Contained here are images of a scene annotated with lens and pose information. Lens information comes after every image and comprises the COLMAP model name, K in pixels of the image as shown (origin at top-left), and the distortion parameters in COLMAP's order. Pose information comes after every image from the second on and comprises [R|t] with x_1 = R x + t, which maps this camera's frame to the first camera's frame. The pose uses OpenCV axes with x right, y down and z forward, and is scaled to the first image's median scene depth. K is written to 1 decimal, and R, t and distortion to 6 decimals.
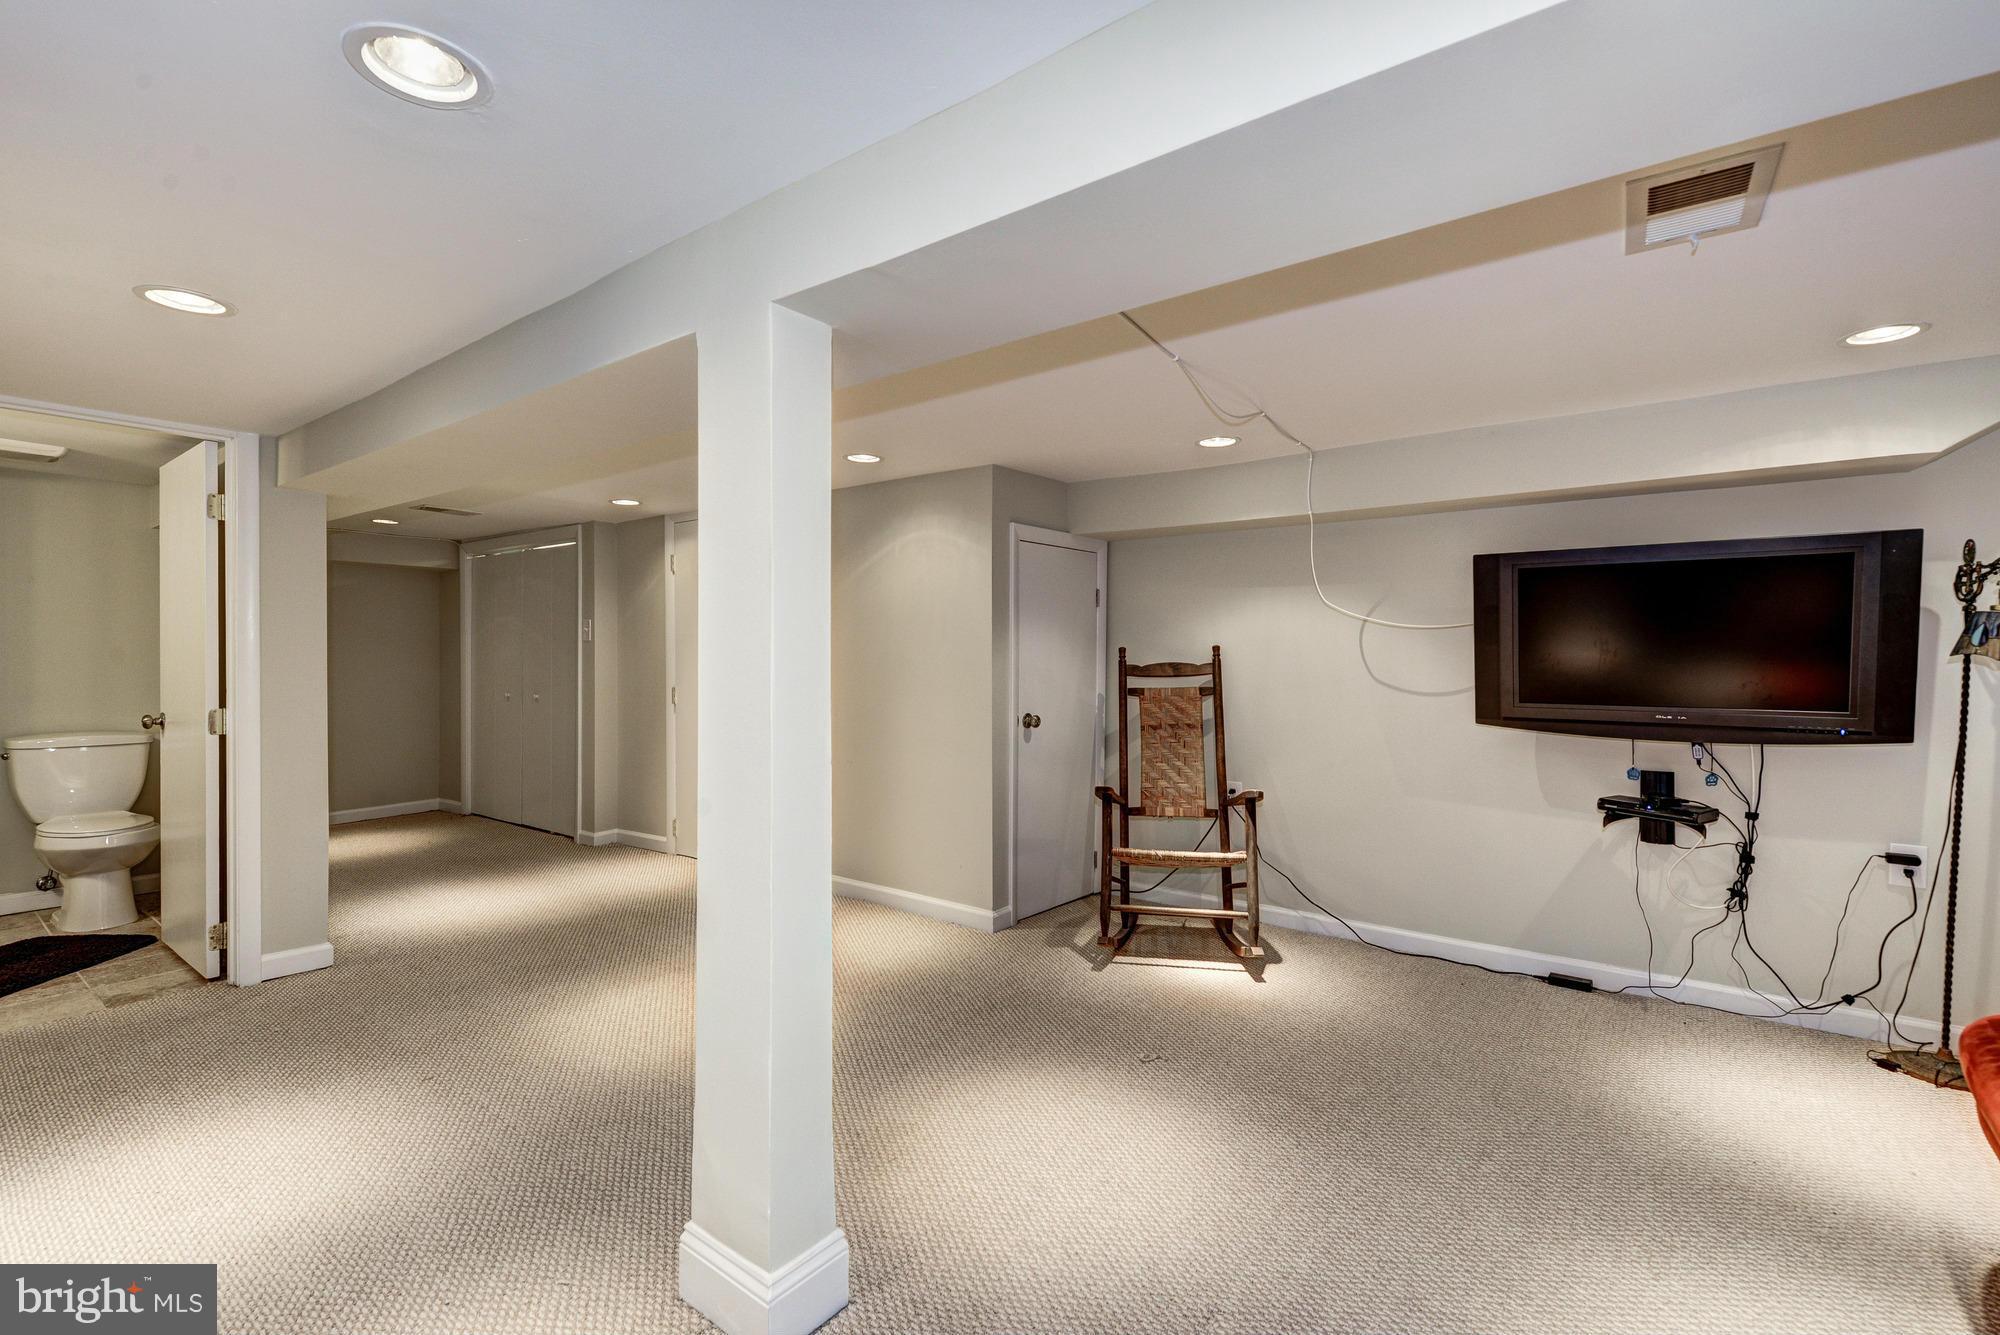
lens RADIAL K [[872.5, 0, 1001.0], [0, 872.5, 670.1], [0, 0, 1]] dist [0.006896, -0.005511]
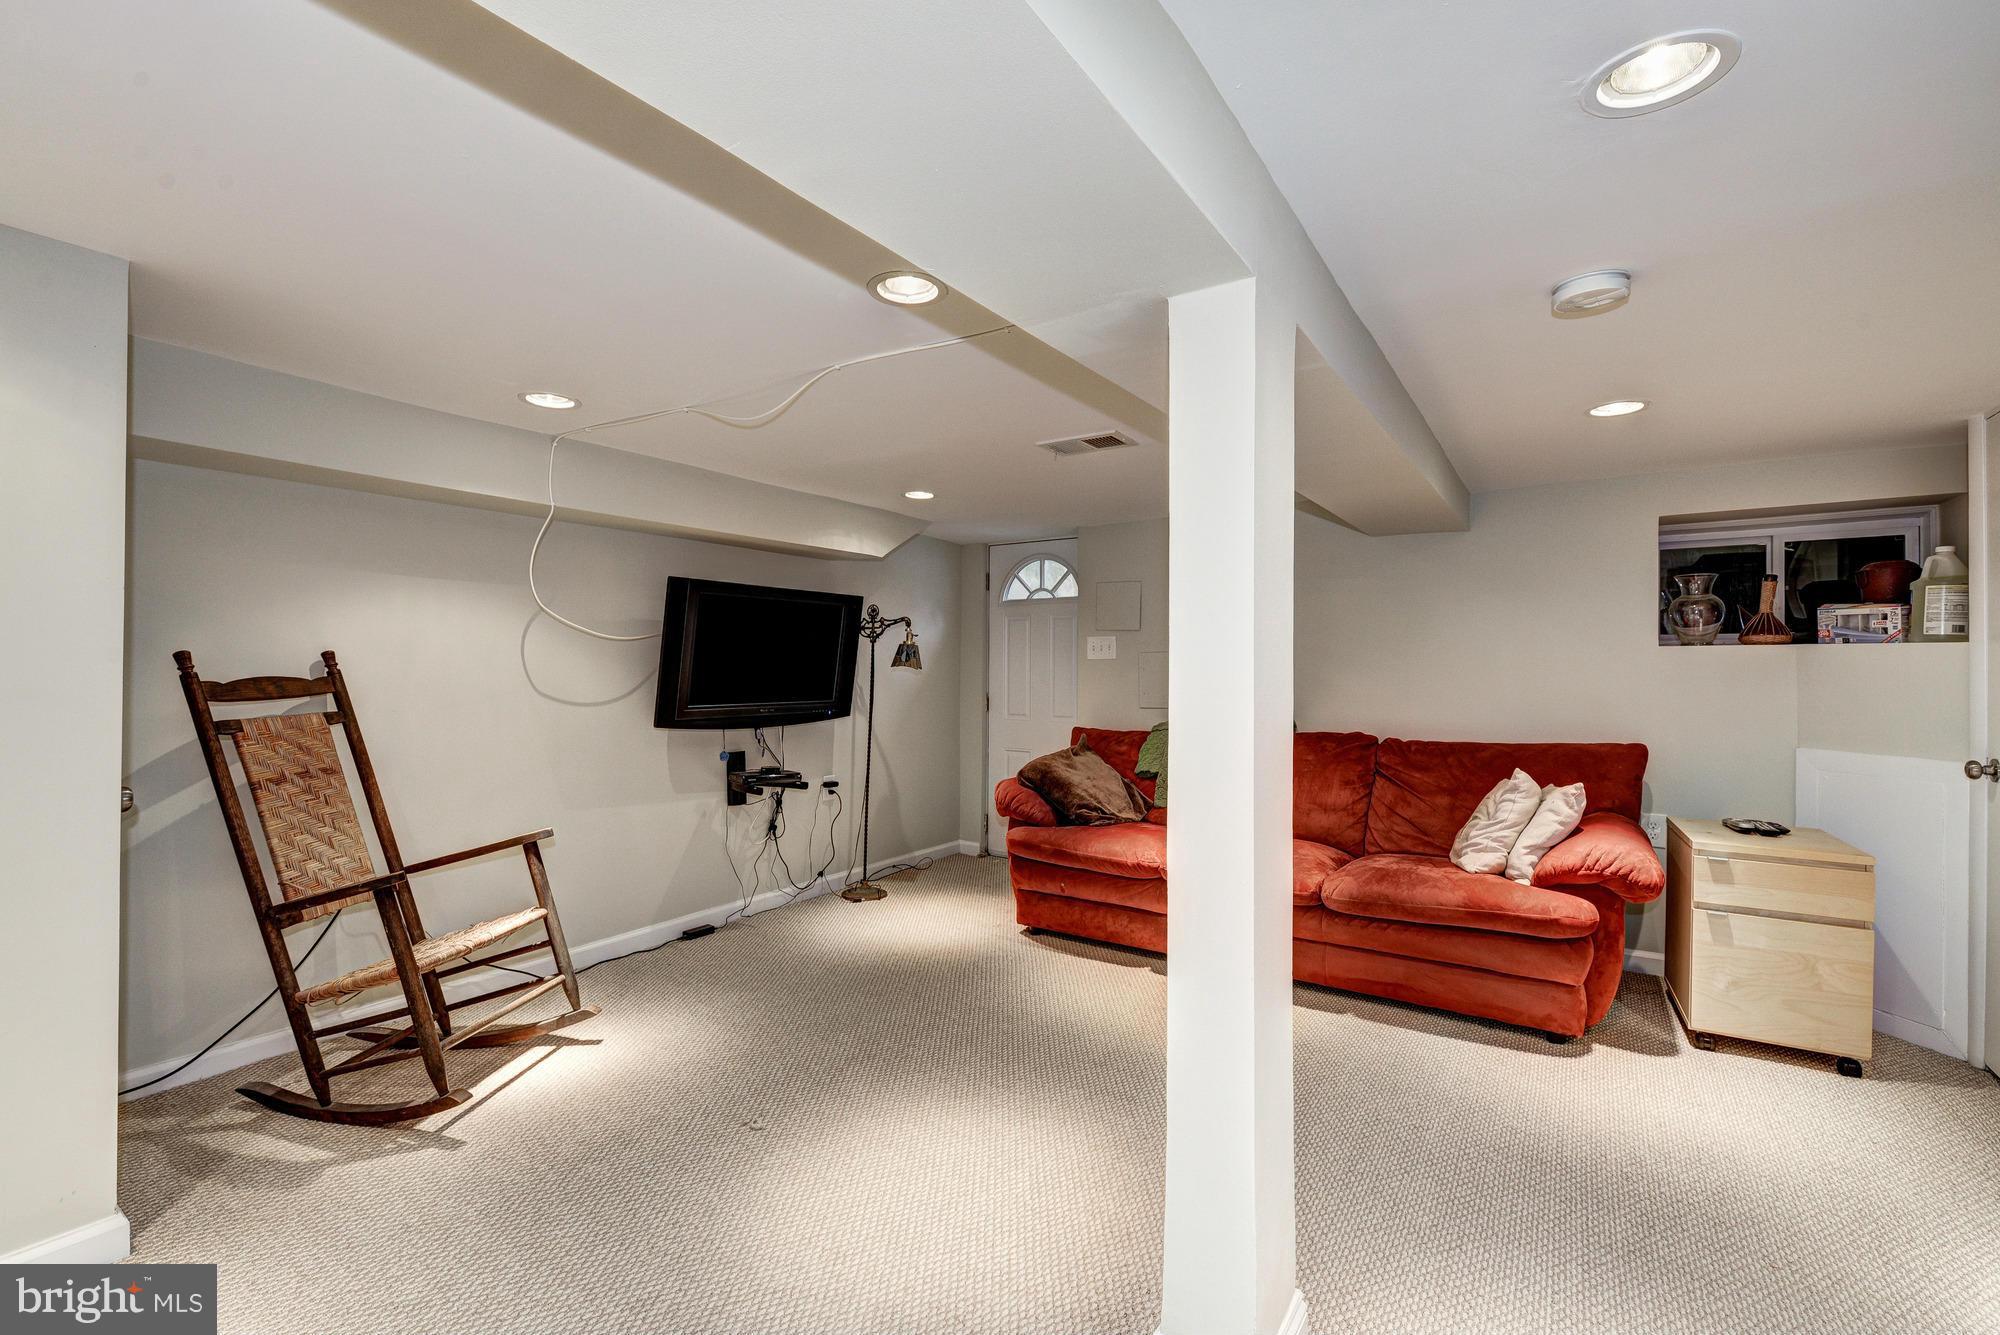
lens RADIAL K [[872.5, 0, 999.5], [0, 872.5, 668.1], [0, 0, 1]] dist [0.006896, -0.005511]
pose [[-0.069144, -0.008655, 0.997569, -0.559853], [0.006011, 0.999941, 0.009092, -0.020976], [-0.997589, 0.006625, -0.069087, 0.616477]]
